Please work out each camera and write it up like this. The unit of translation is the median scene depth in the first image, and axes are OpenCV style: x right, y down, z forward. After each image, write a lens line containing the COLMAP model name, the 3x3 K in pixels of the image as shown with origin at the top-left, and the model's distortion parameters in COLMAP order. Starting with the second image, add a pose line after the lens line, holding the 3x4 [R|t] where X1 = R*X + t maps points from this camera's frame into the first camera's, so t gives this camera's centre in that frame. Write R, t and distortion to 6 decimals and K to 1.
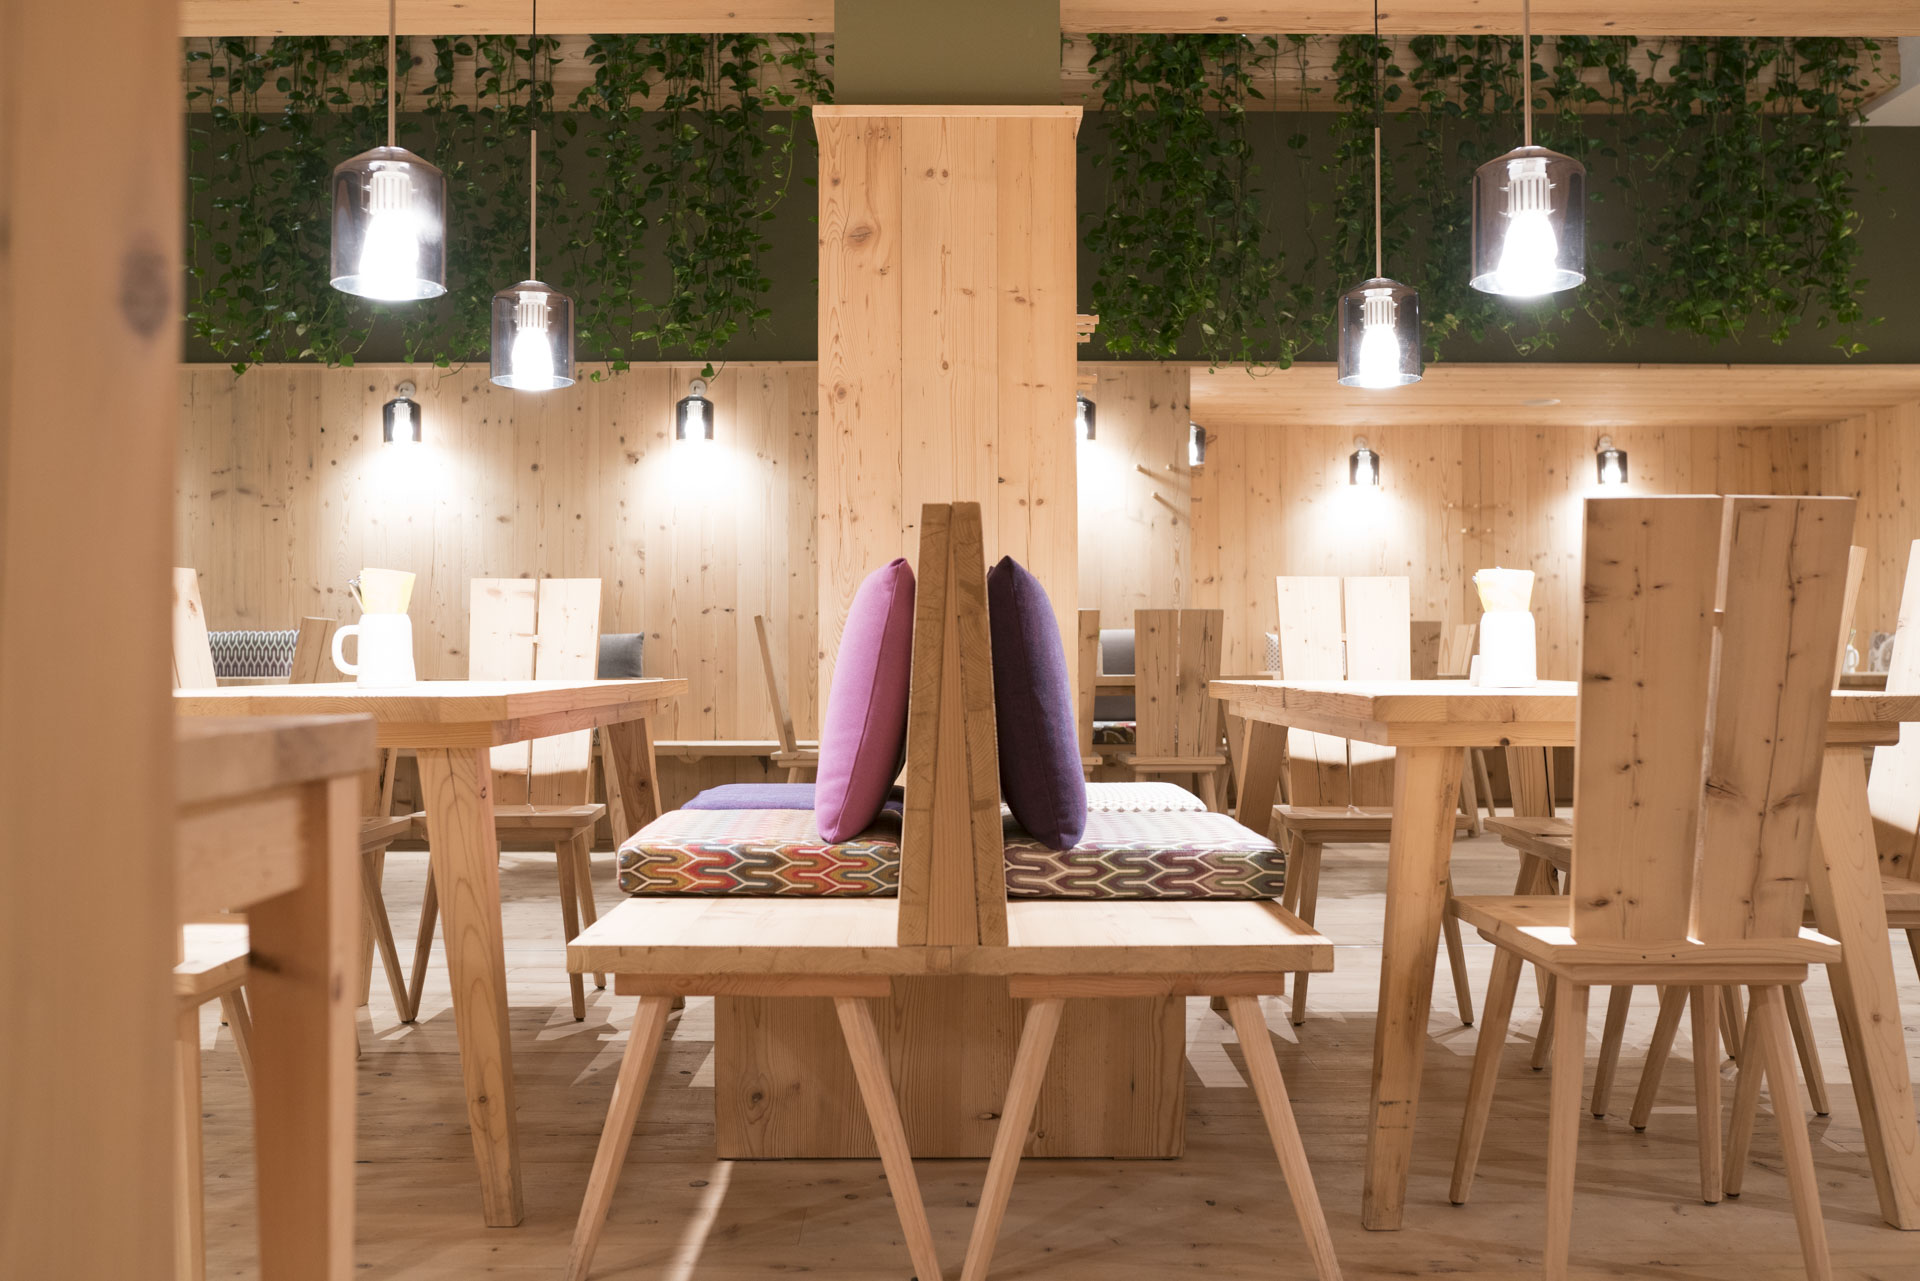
lens RADIAL K [[1845.9, 0, 953.3], [0, 1845.9, 637.5], [0, 0, 1]] dist [-0.076863, 0.137336]
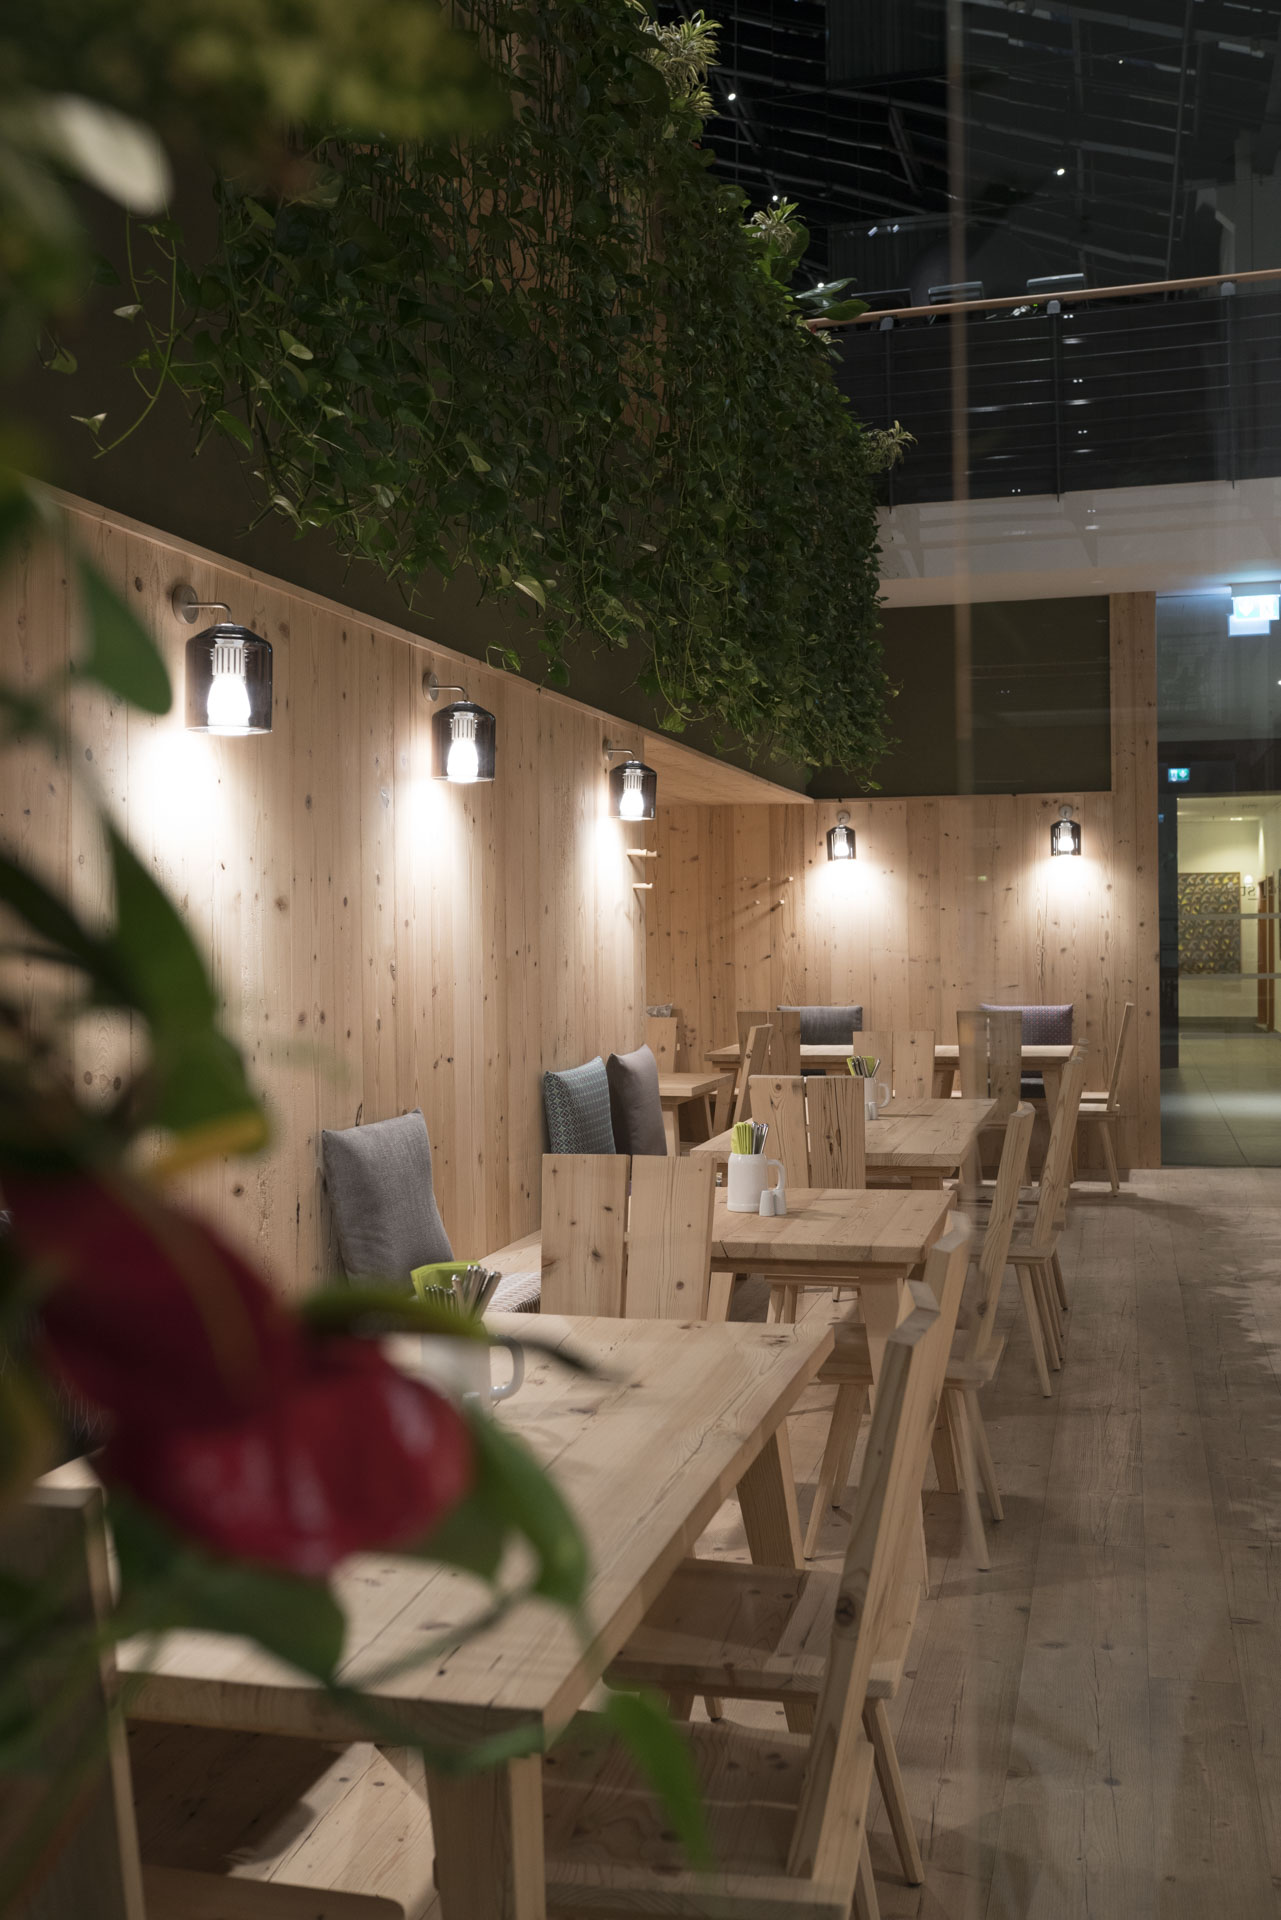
lens RADIAL K [[1845.9, 0, 629.2], [0, 1845.9, 961.8], [0, 0, 1]] dist [-0.076863, 0.137336]
pose [[0.261728, -0.016784, 0.964996, -0.757023], [-0.002017, 0.999837, 0.017937, -0.063509], [-0.965140, -0.006641, 0.261651, 0.857121]]
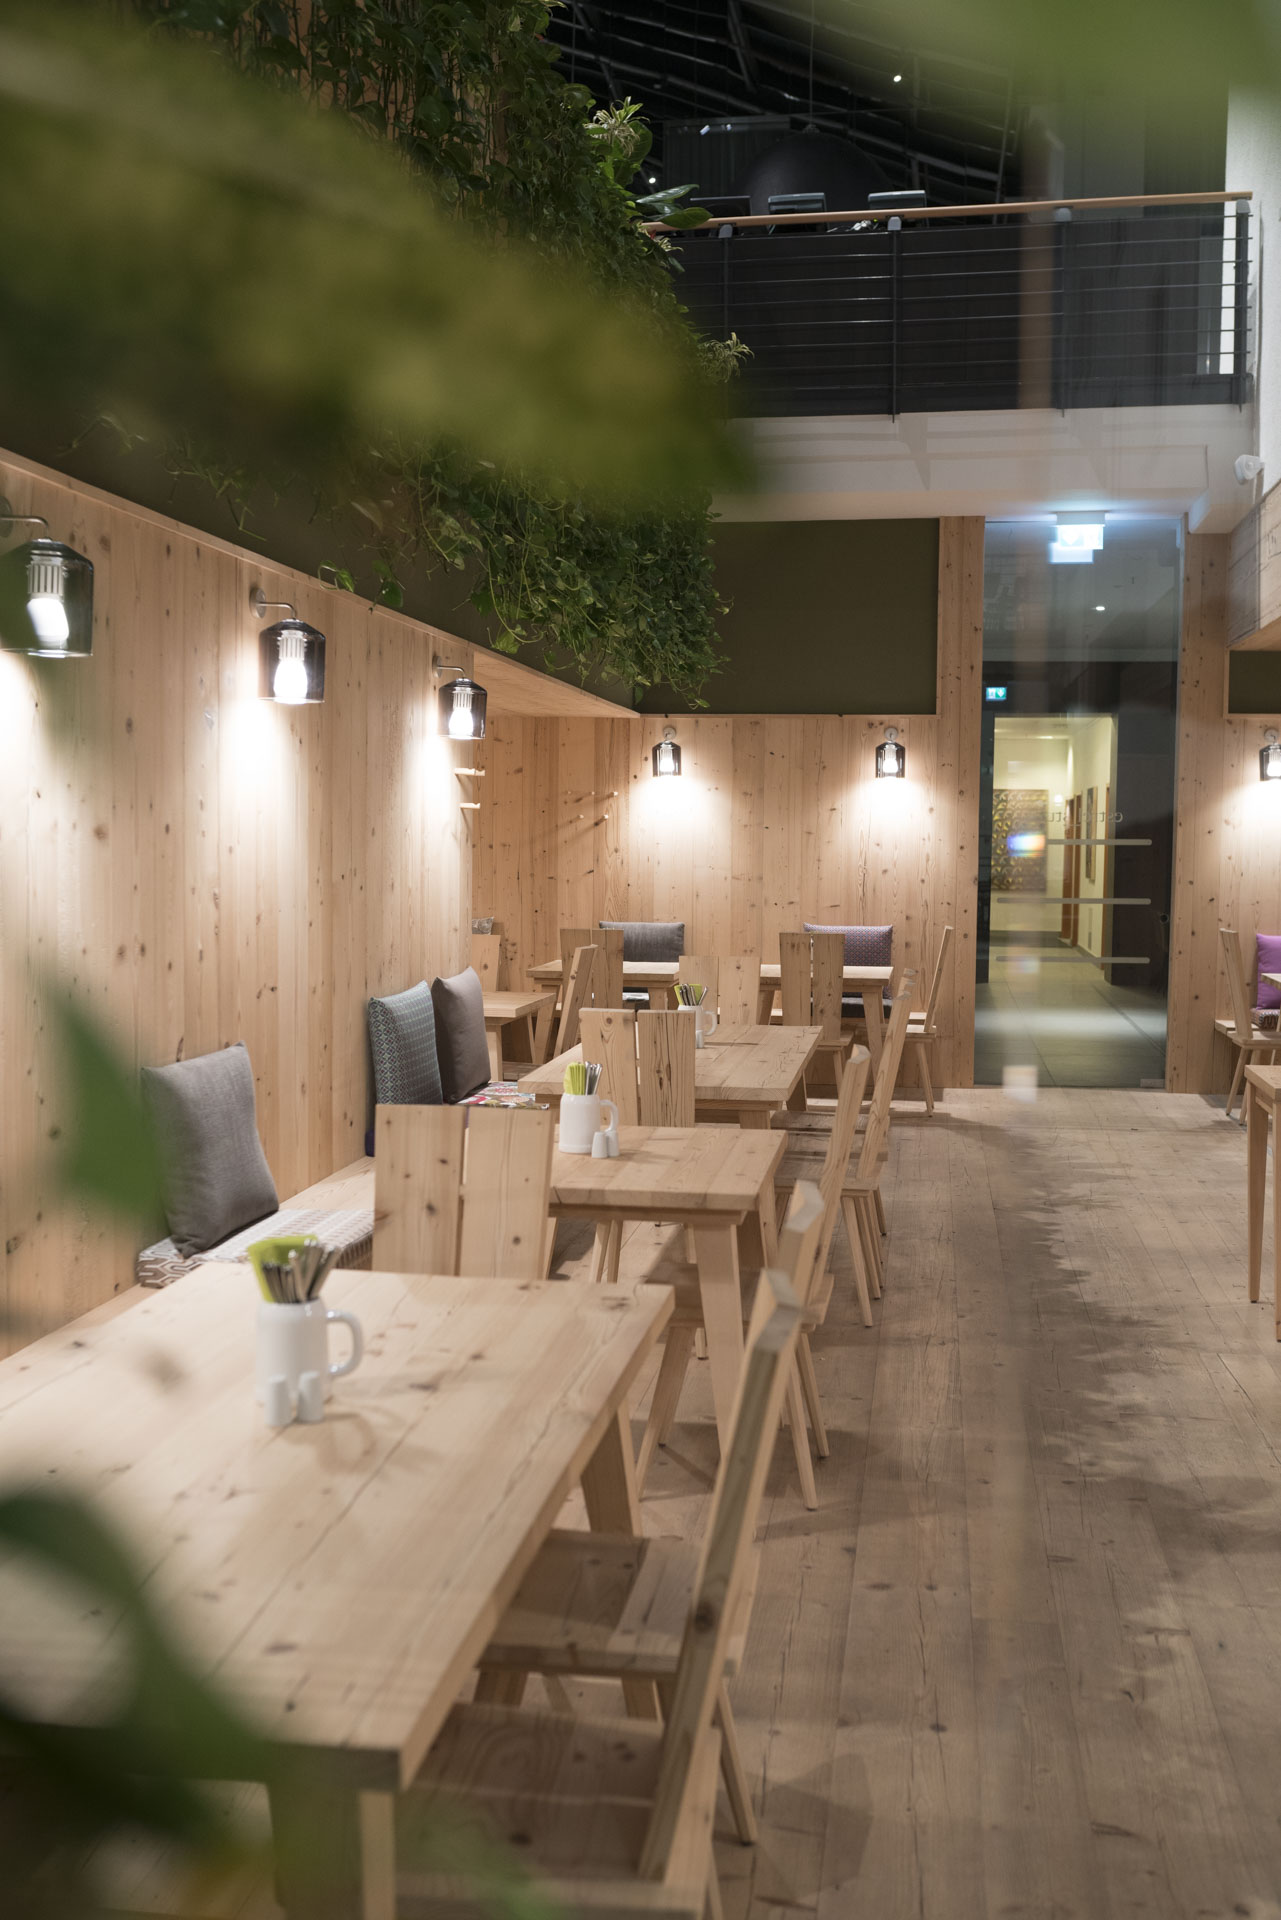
lens RADIAL K [[1845.9, 0, 629.2], [0, 1845.9, 961.8], [0, 0, 1]] dist [-0.076863, 0.137336]
pose [[0.163977, -0.066347, 0.984230, -0.747258], [-0.022848, 0.997213, 0.071029, -0.074356], [-0.986200, -0.034135, 0.162004, 0.865946]]
